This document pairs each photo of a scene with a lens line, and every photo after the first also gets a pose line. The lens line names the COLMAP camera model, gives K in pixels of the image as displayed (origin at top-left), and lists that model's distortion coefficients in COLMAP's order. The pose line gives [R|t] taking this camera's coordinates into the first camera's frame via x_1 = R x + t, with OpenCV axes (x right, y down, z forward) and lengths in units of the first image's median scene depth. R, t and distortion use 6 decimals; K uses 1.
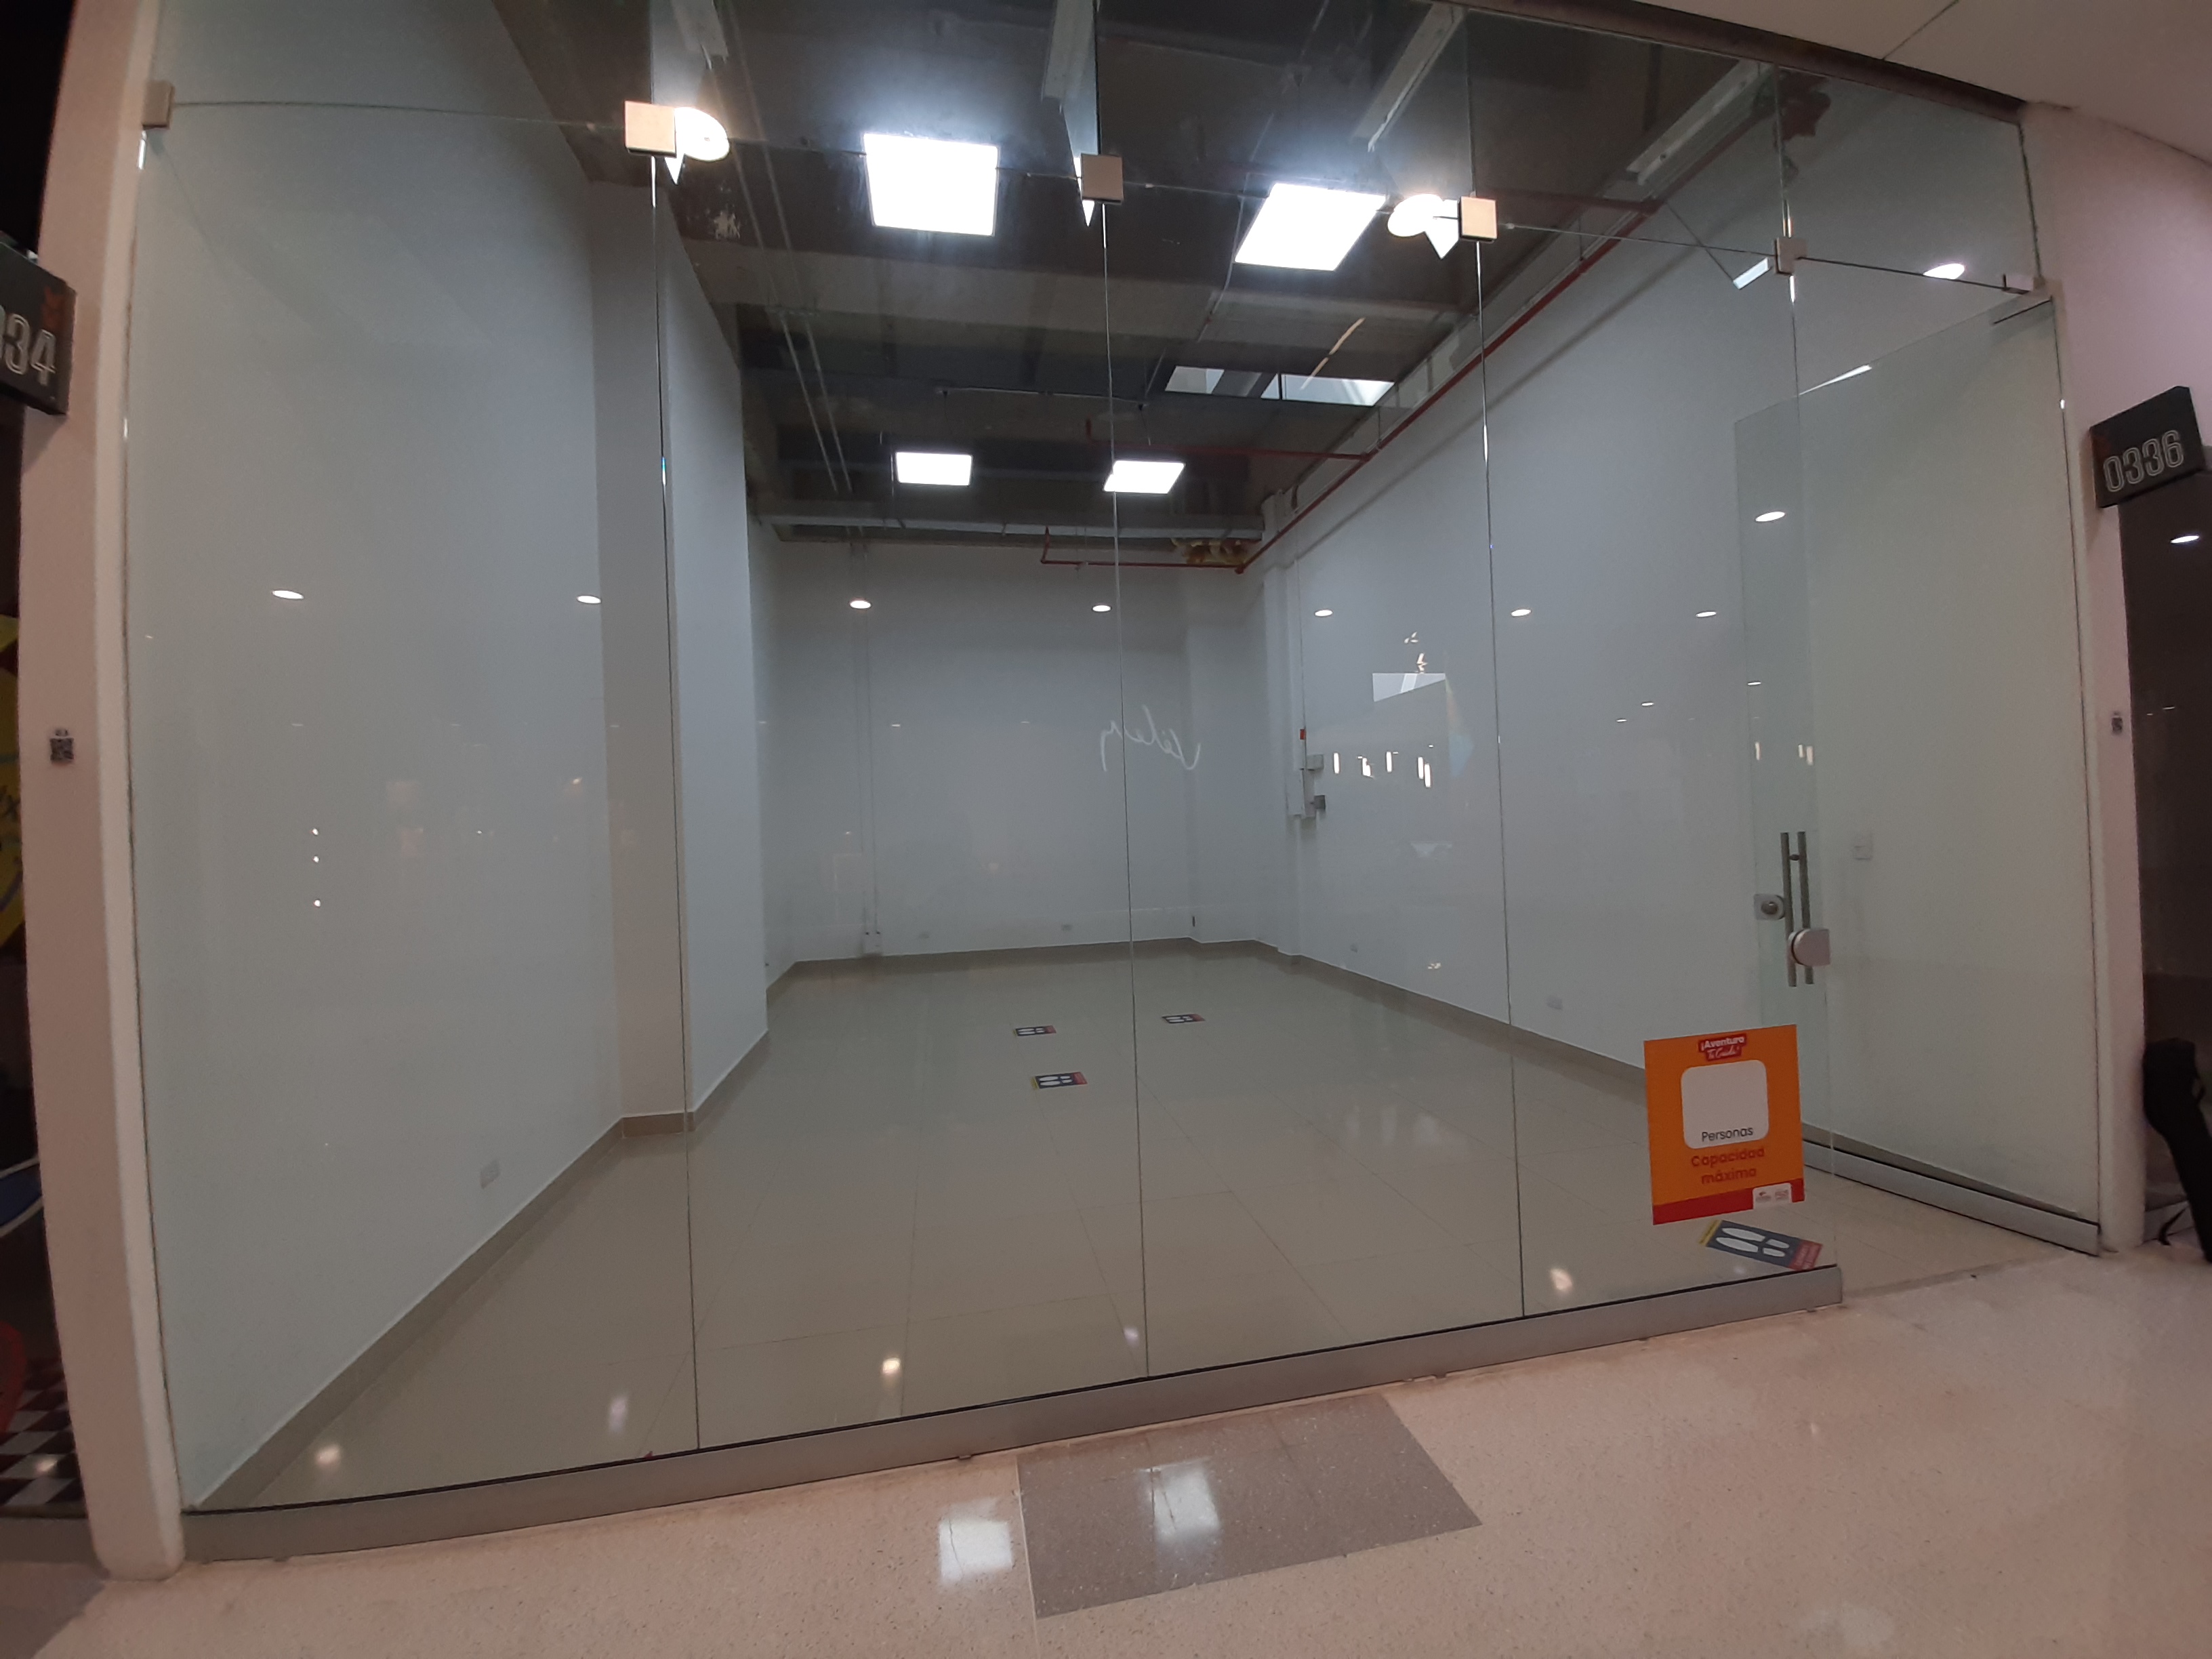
lens RADIAL K [[859.4, 0, 1097.8], [0, 859.4, 834.9], [0, 0, 1]] dist [-0.019381, -0.000229]
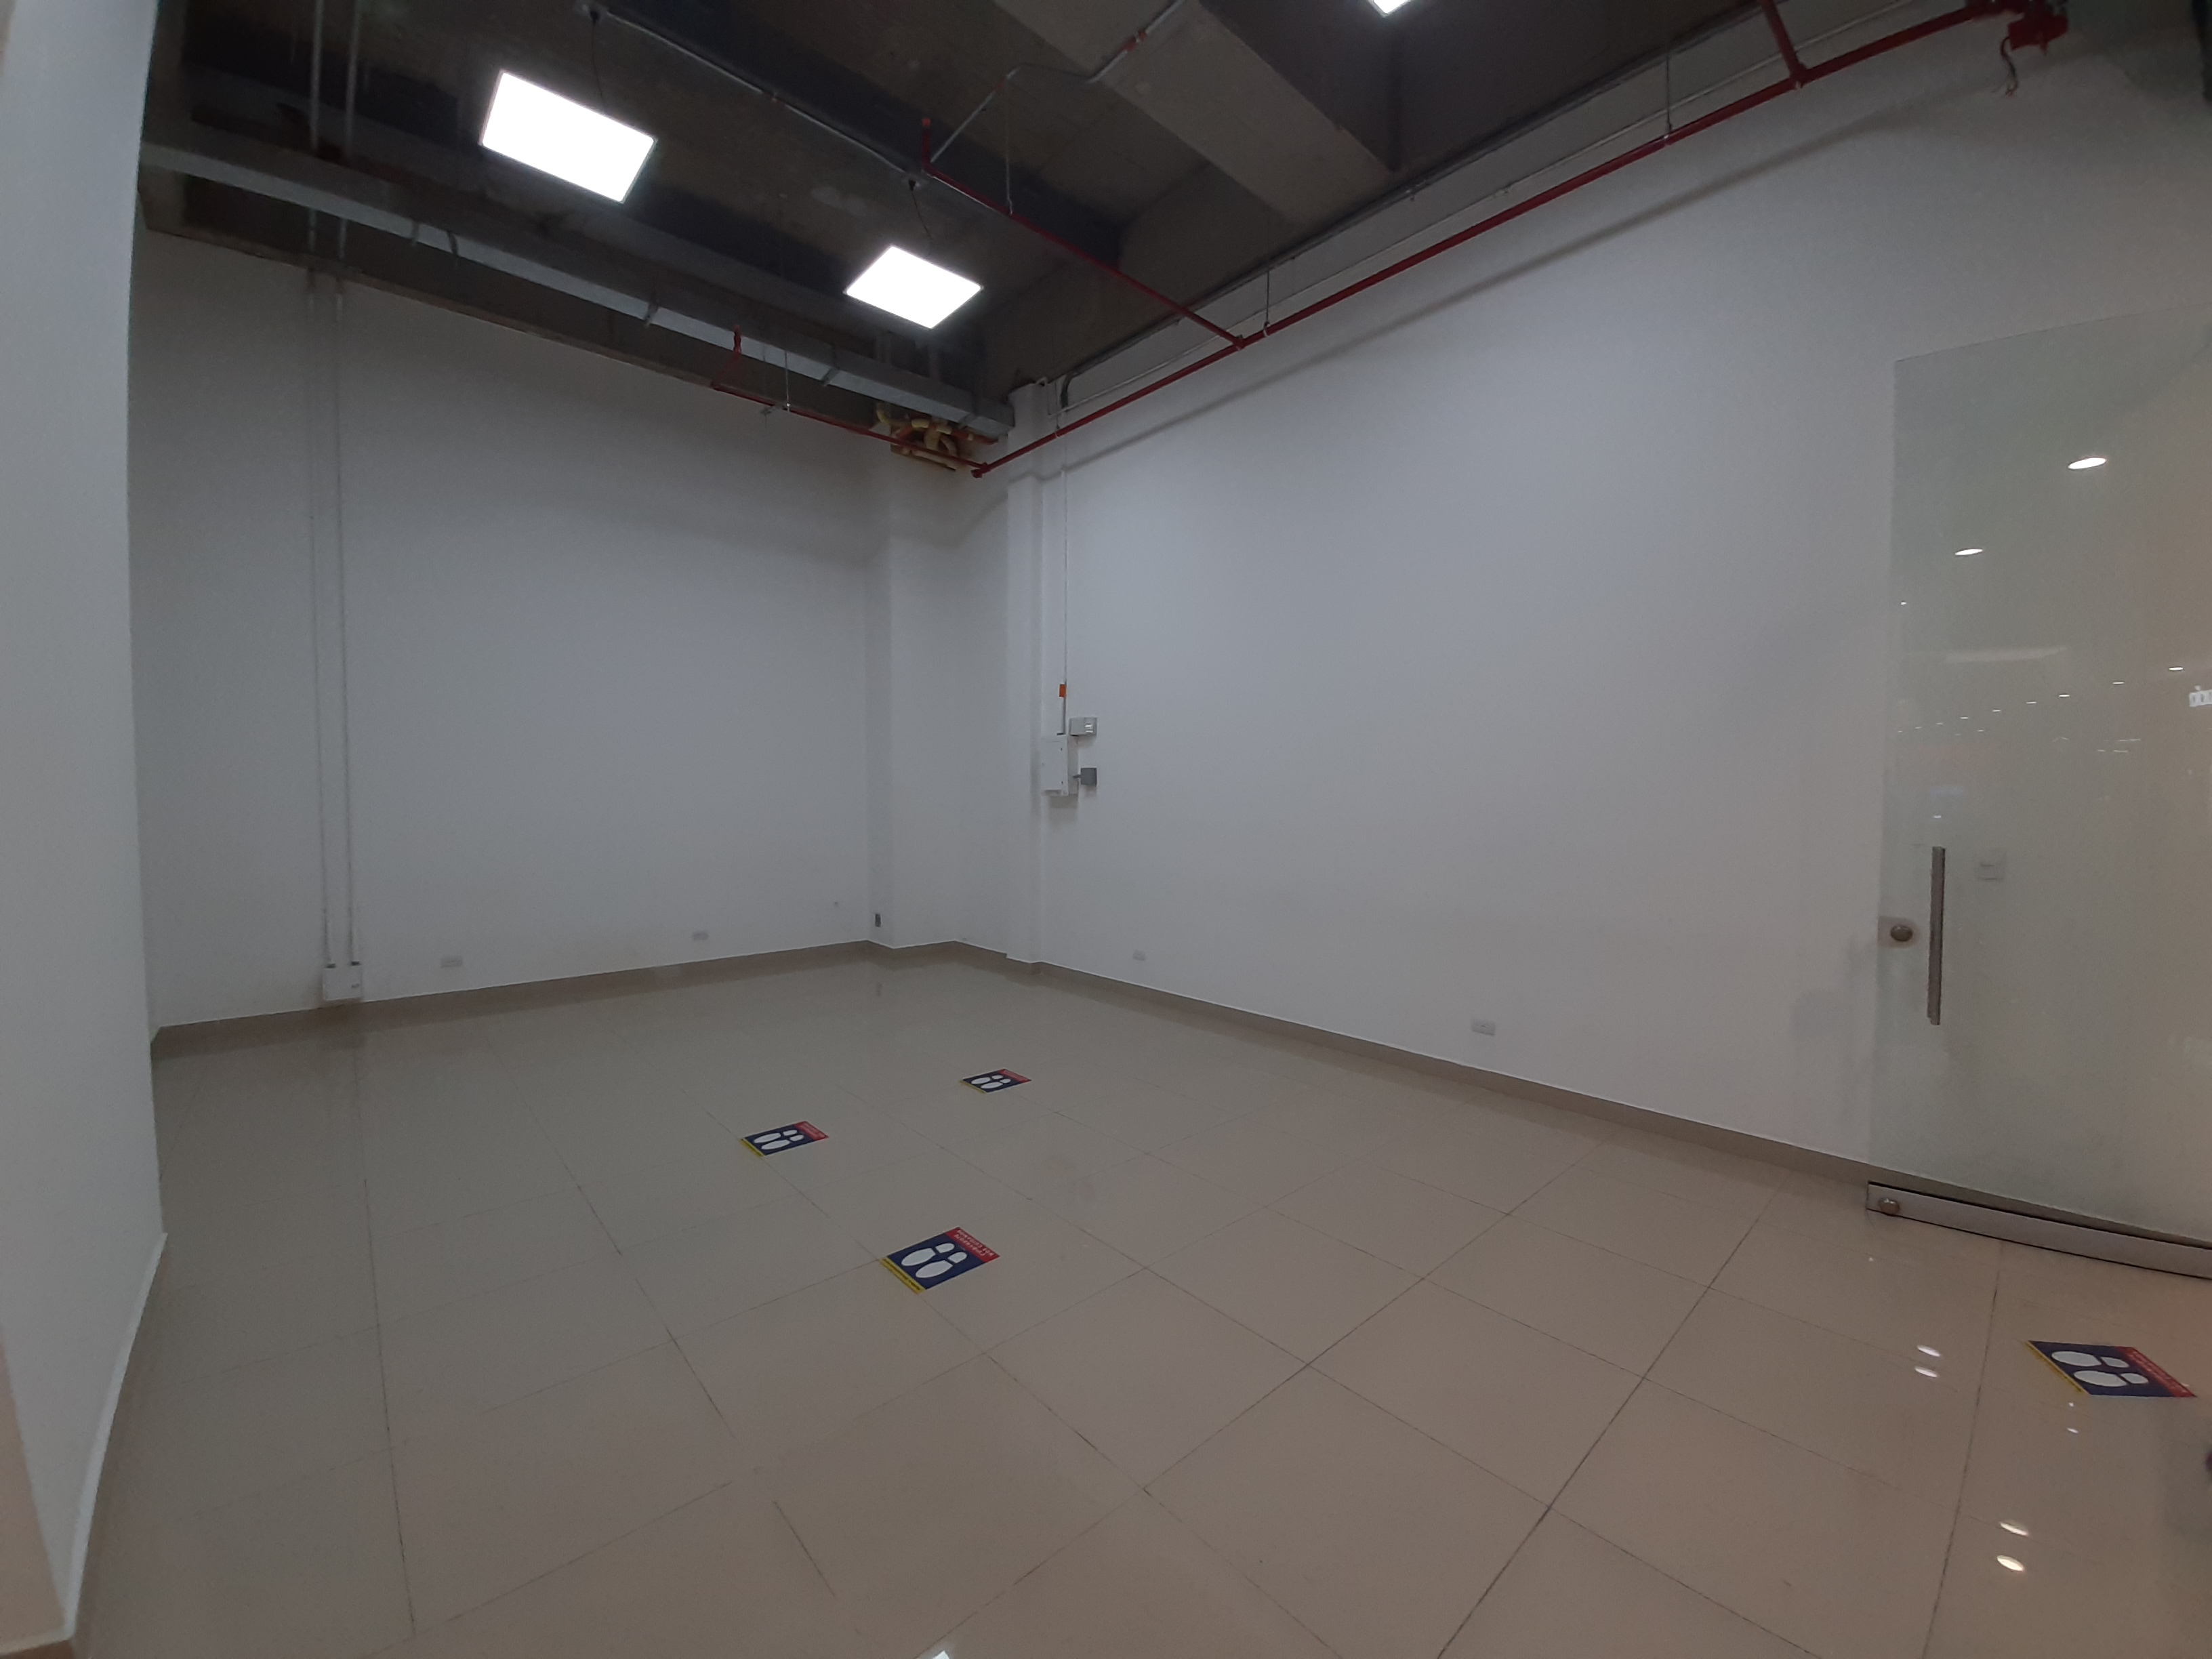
lens RADIAL K [[859.9, 0, 1106.0], [0, 859.9, 829.5], [0, 0, 1]] dist [0.008371, -0.013486]
pose [[0.850924, 0.016066, 0.525044, -0.186770], [-0.031891, 0.999268, 0.021108, -0.006549], [-0.524320, -0.034705, 0.850814, 0.350054]]
